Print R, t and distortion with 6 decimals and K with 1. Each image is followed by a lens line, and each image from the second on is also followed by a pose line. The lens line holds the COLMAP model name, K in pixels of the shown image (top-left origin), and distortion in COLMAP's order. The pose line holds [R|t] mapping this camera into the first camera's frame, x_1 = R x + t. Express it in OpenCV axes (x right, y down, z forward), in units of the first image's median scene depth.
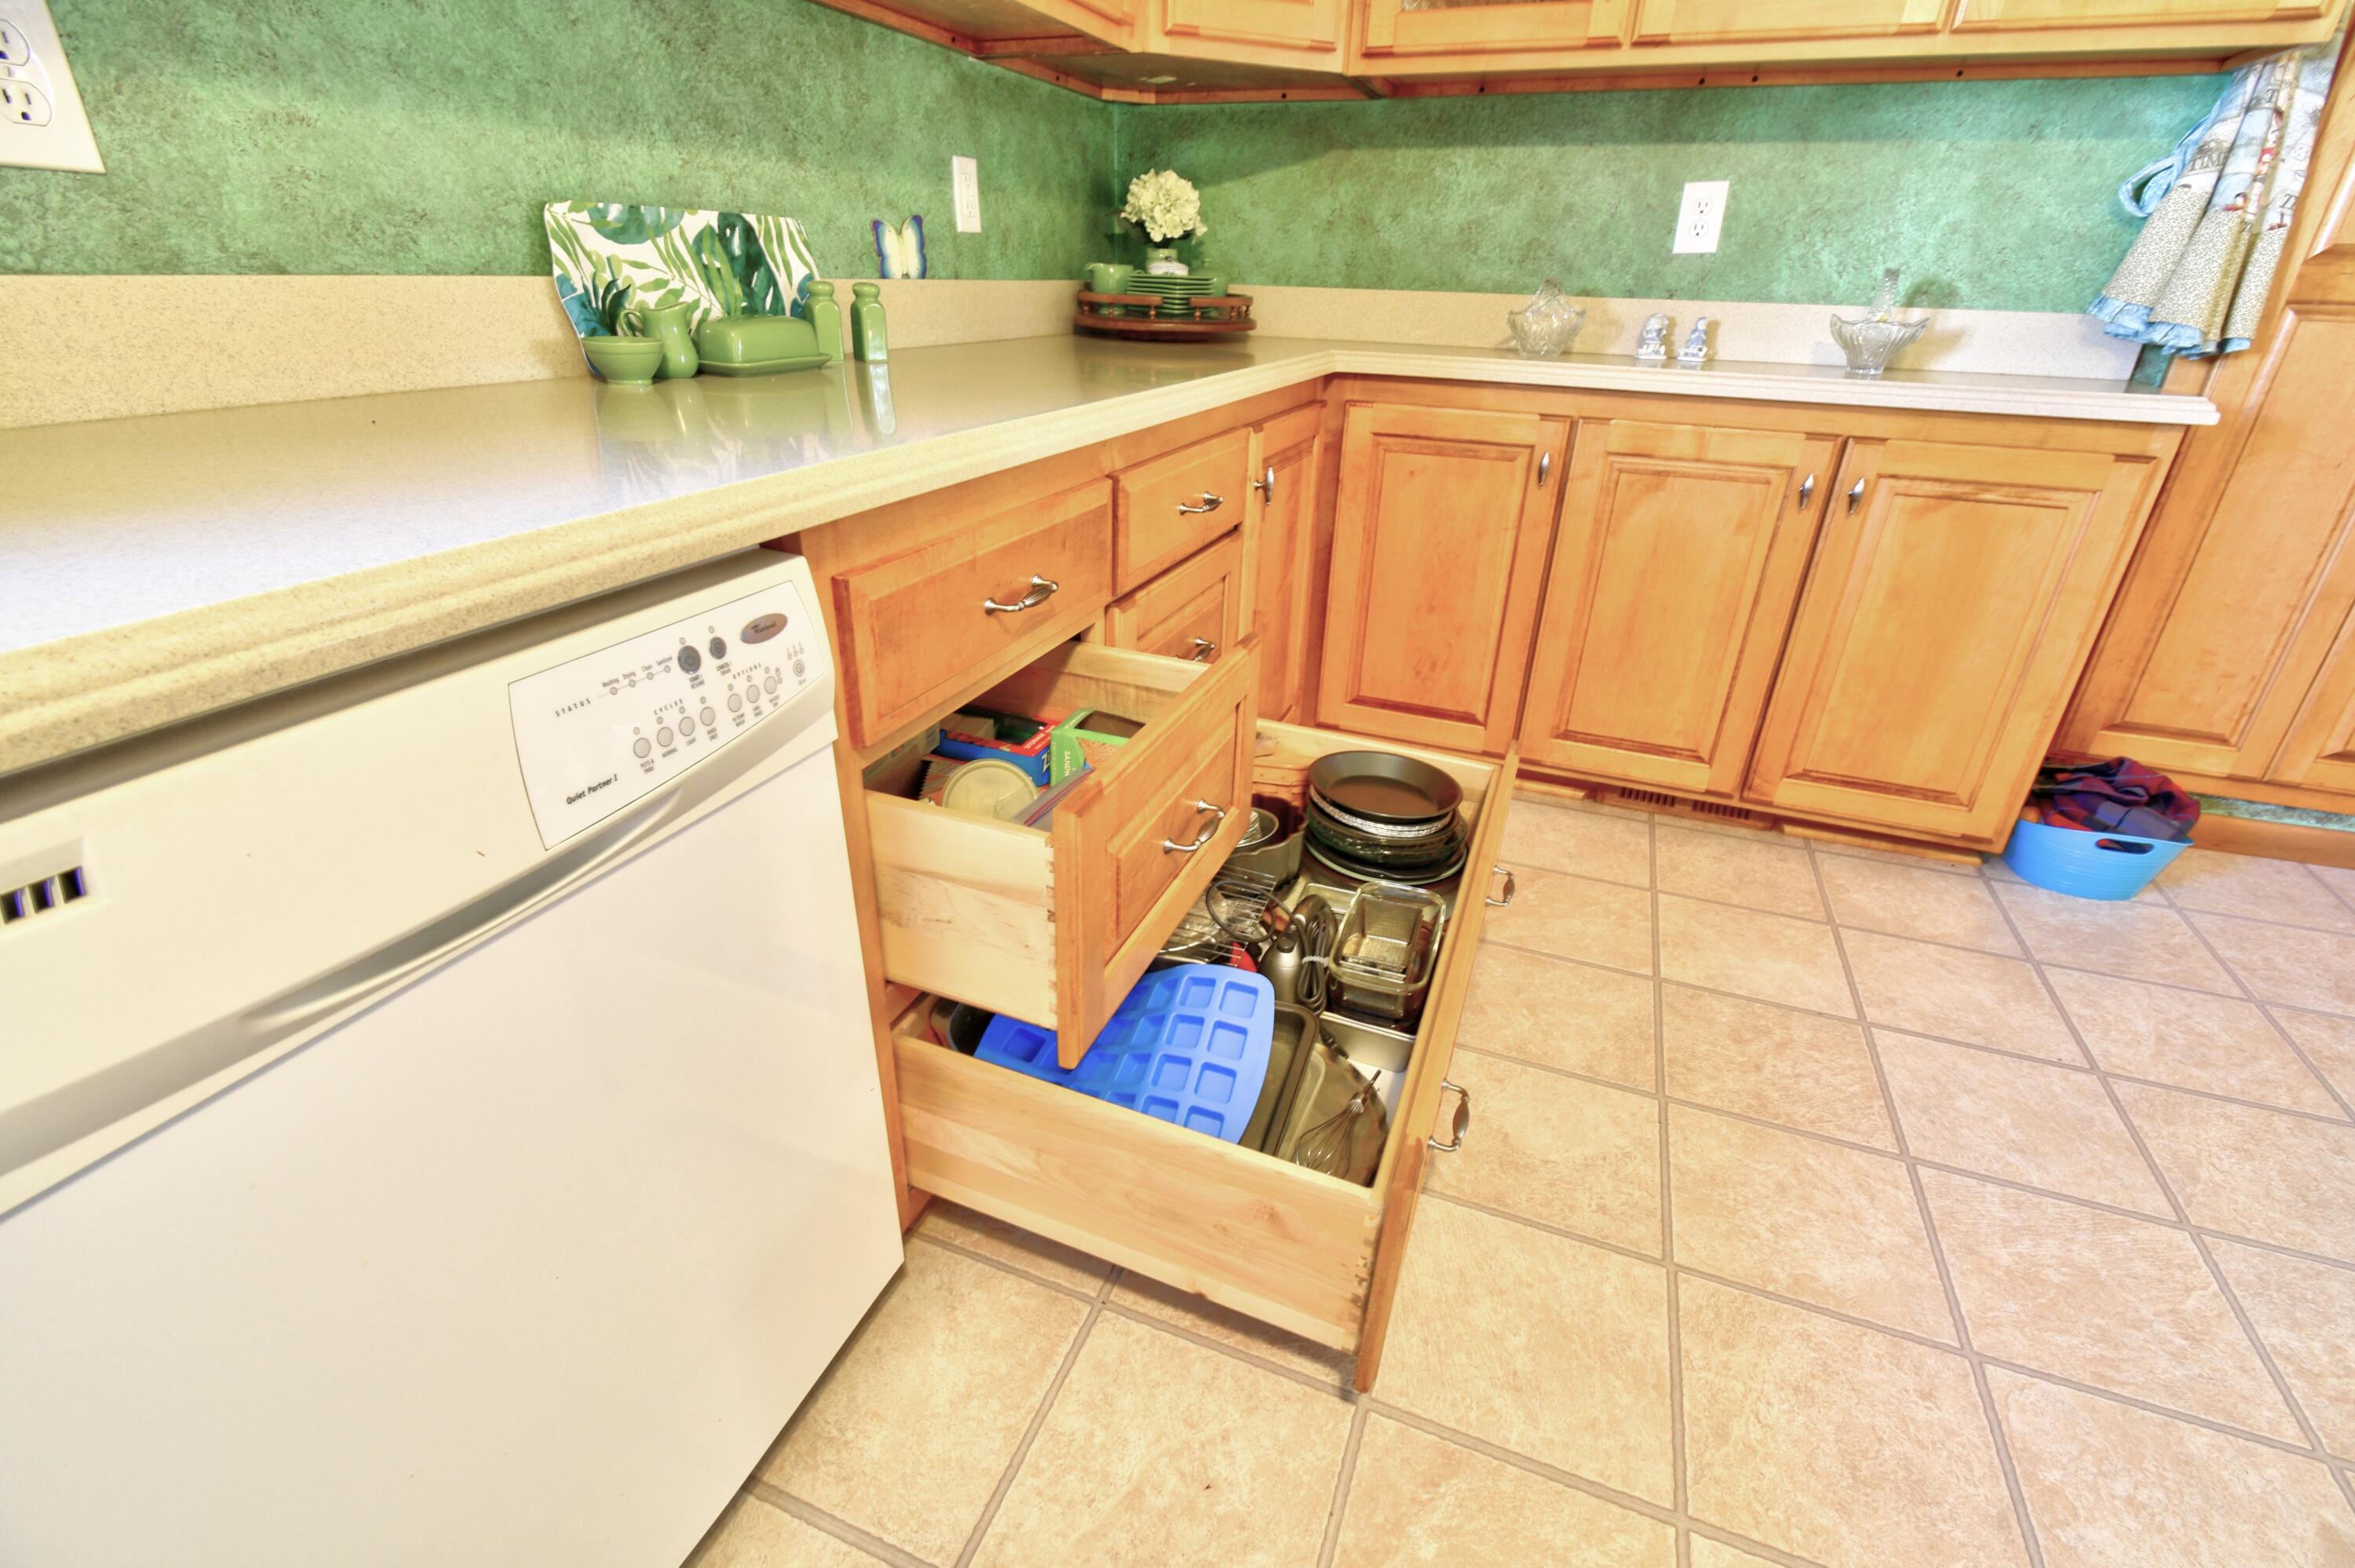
lens RADIAL K [[1037.1, 0, 1177.9], [0, 1037.1, 776.7], [0, 0, 1]] dist [0.012556, -0.006198]
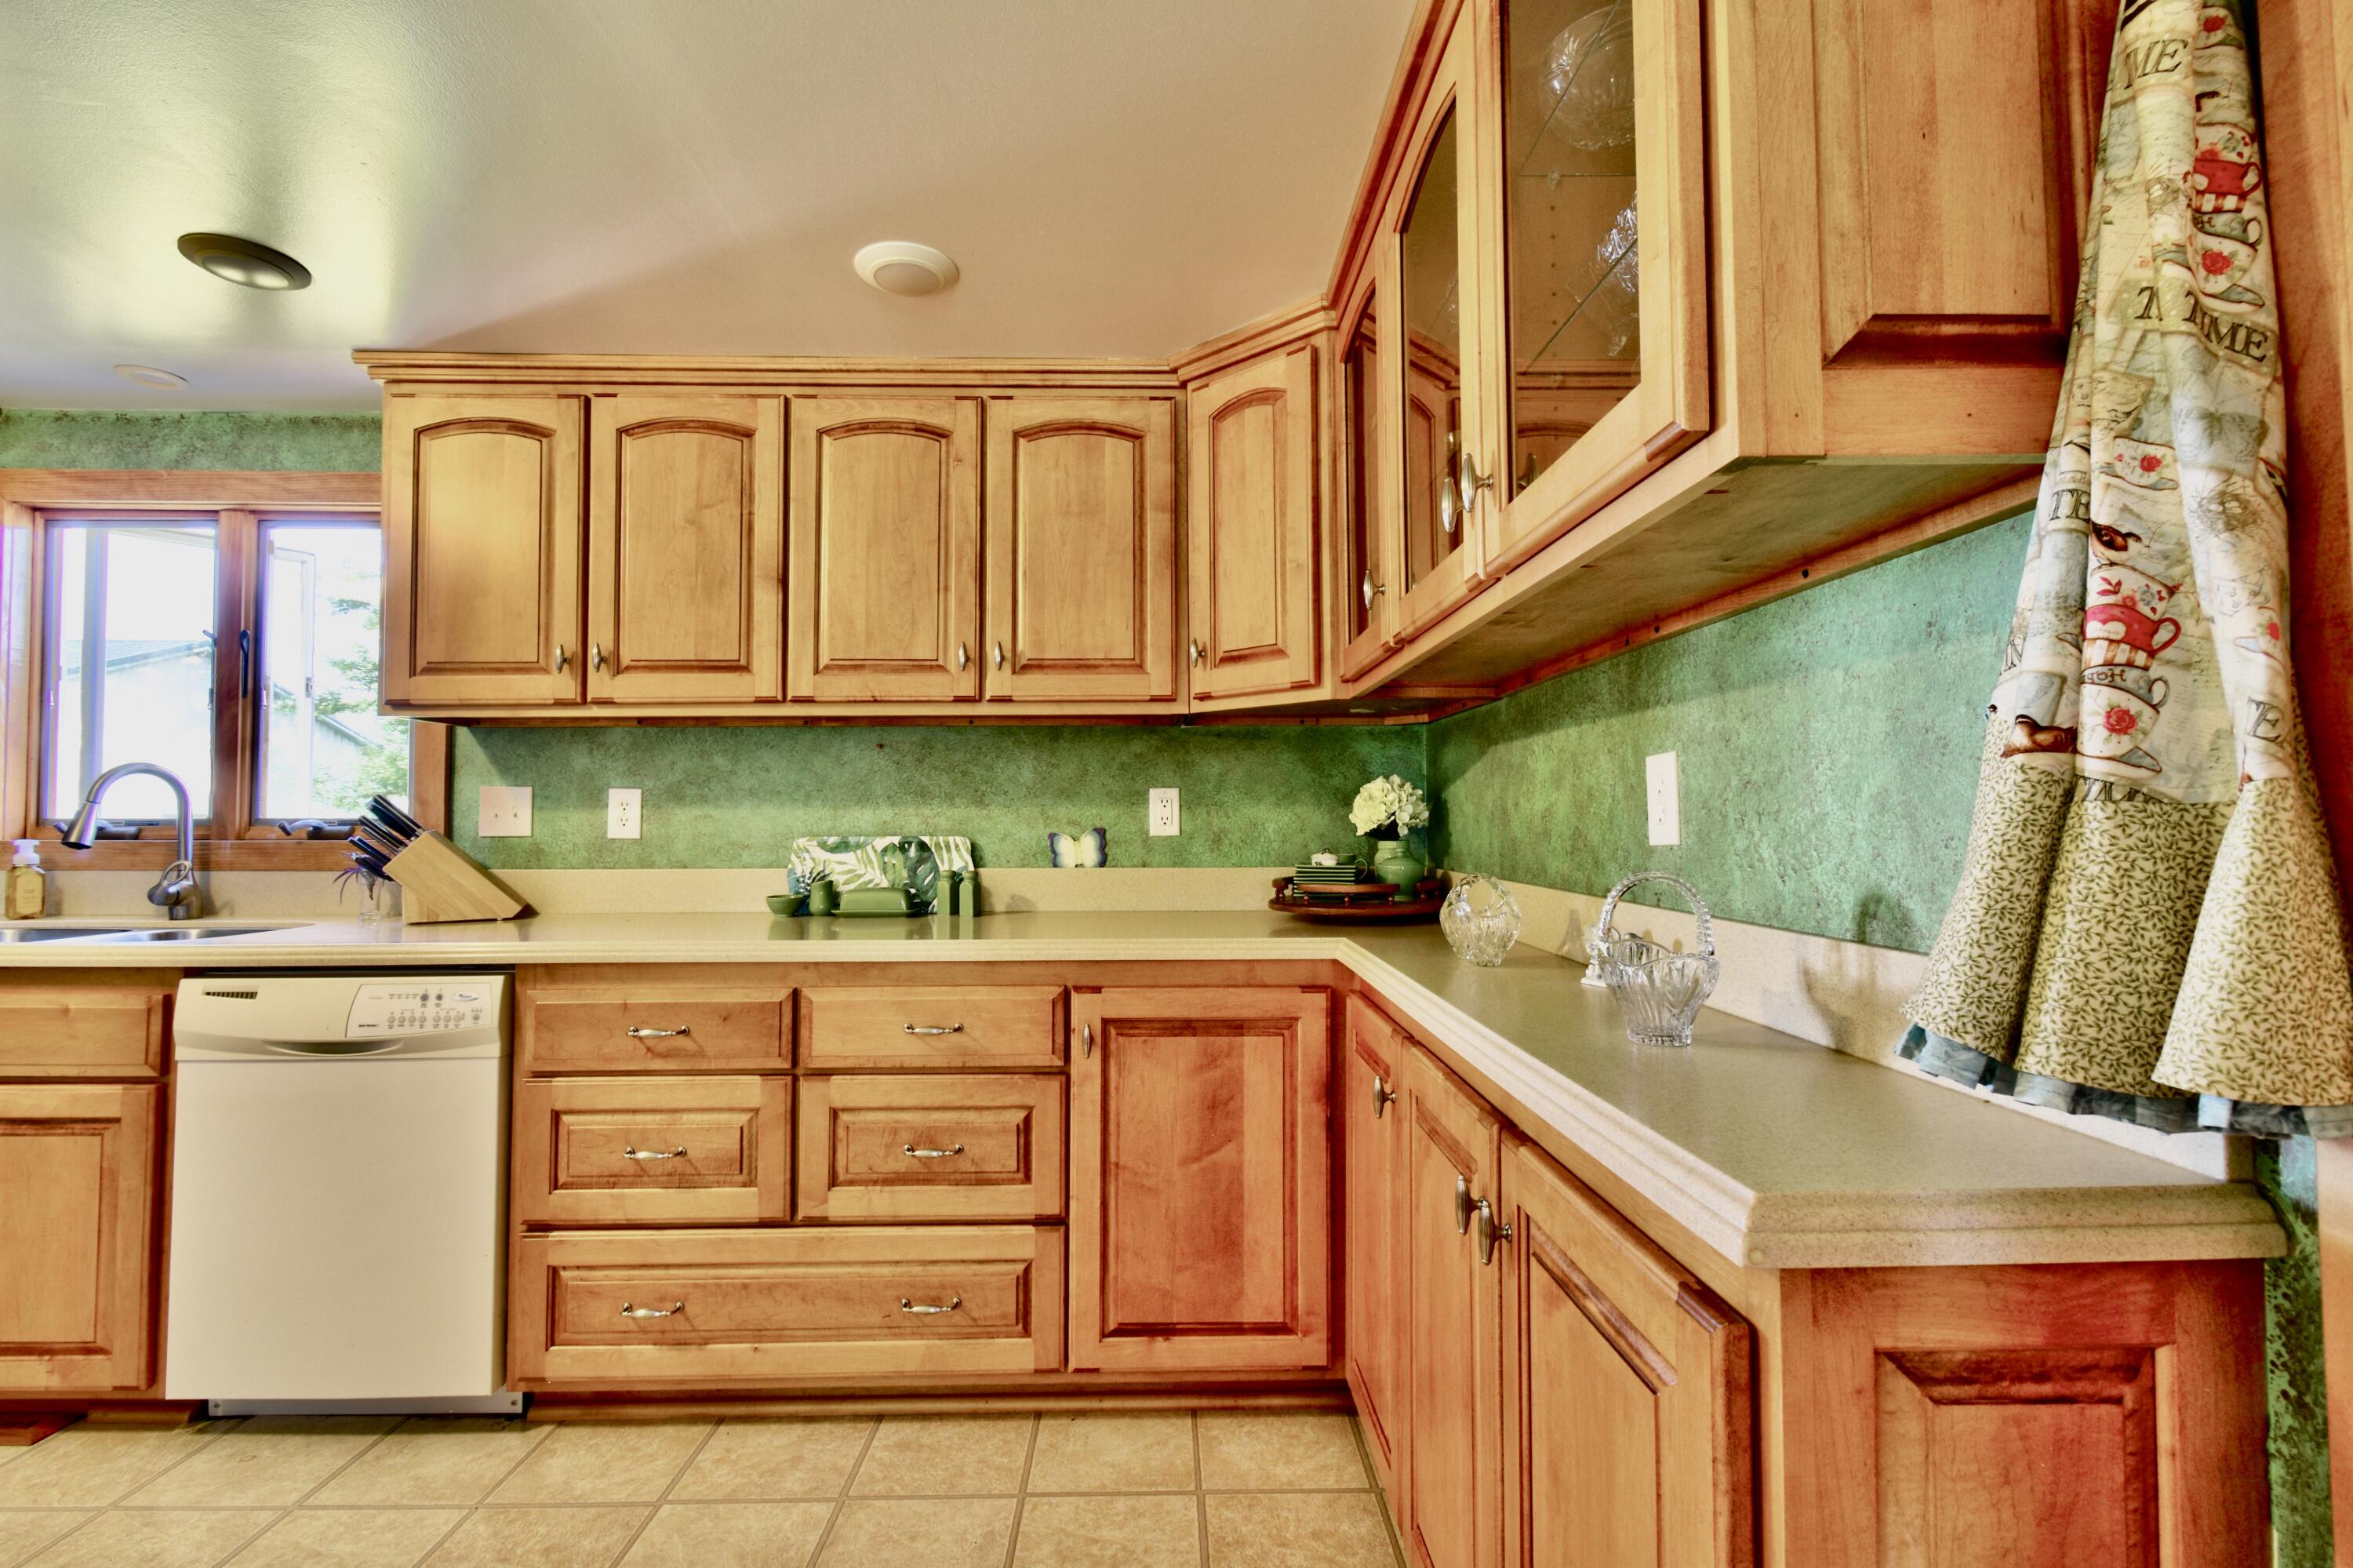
lens RADIAL K [[1067.5, 0, 1178.2], [0, 1067.5, 776.4], [0, 0, 1]] dist [0.008179, -0.003736]
pose [[0.389942, -0.065628, -0.918498, 1.095266], [-0.393271, 0.890046, -0.230556, -0.281238], [0.832636, 0.451122, 0.321257, 0.538426]]
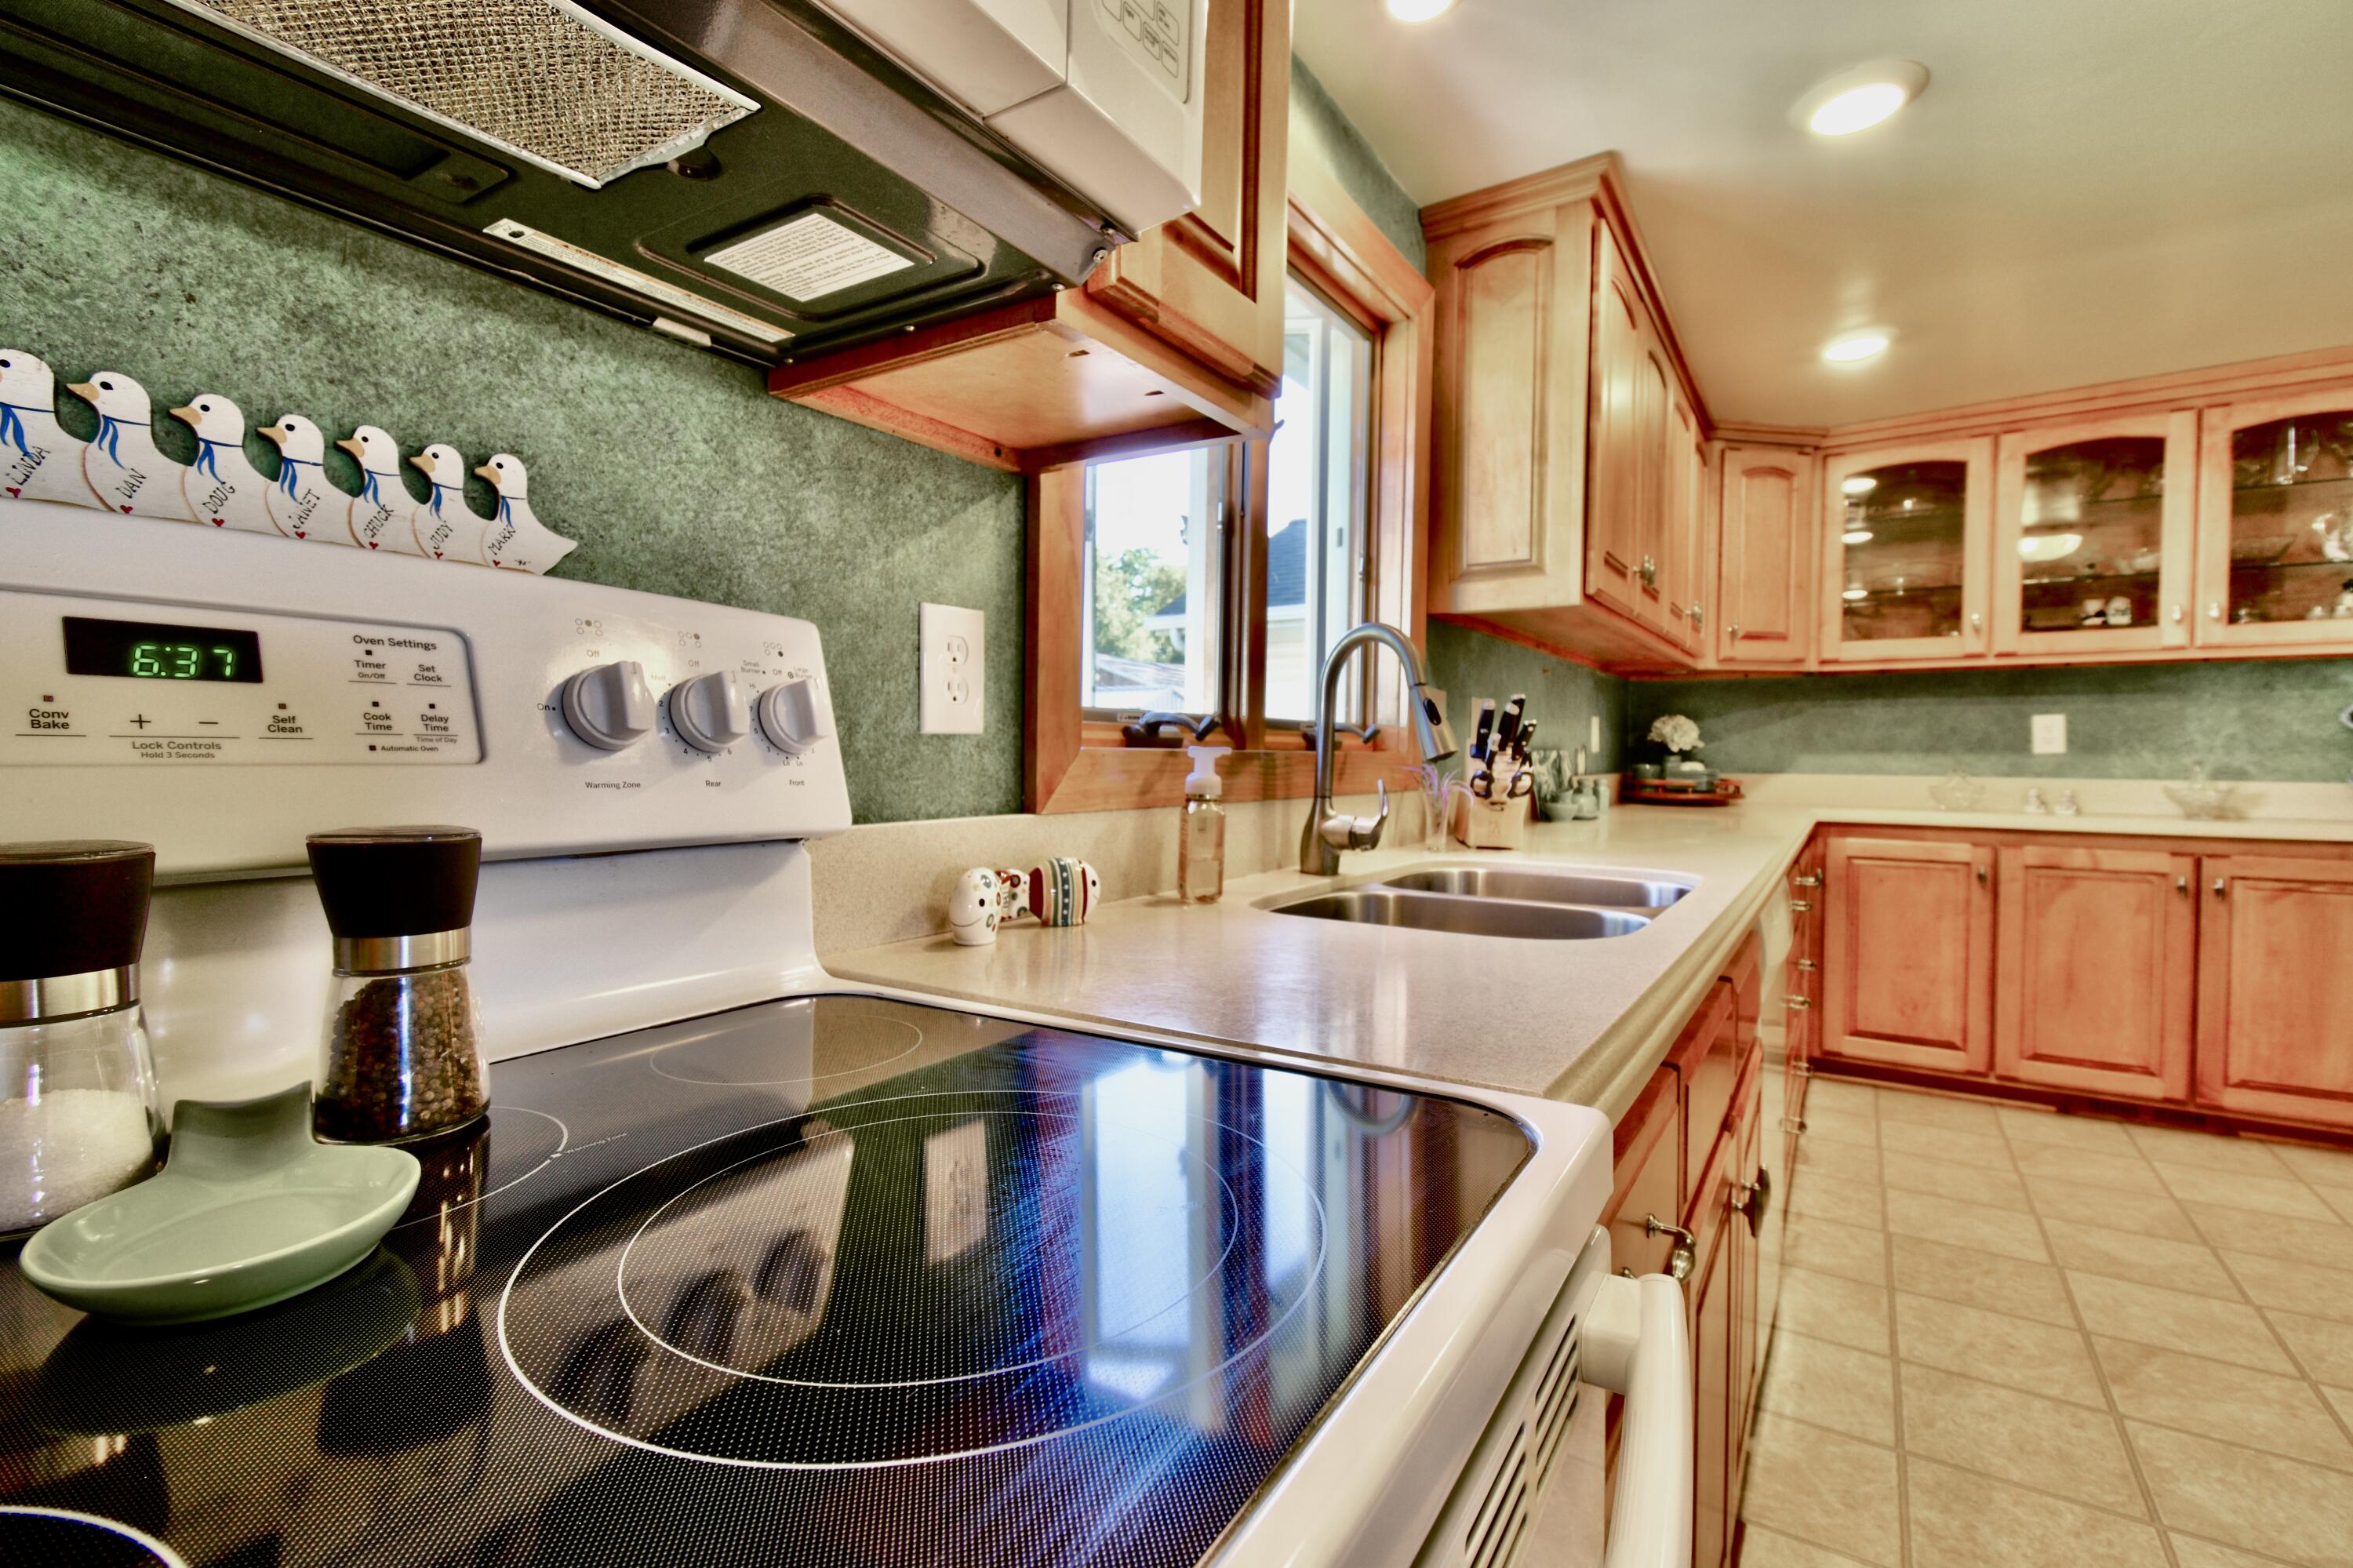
lens RADIAL K [[1042.4, 0, 1177.0], [0, 1042.4, 778.0], [0, 0, 1]] dist [0.016733, -0.006236]
pose [[0.980223, -0.018006, -0.197076, -0.568012], [-0.066200, 0.908645, -0.412289, 0.332166], [0.186496, 0.417182, 0.889482, -0.770128]]
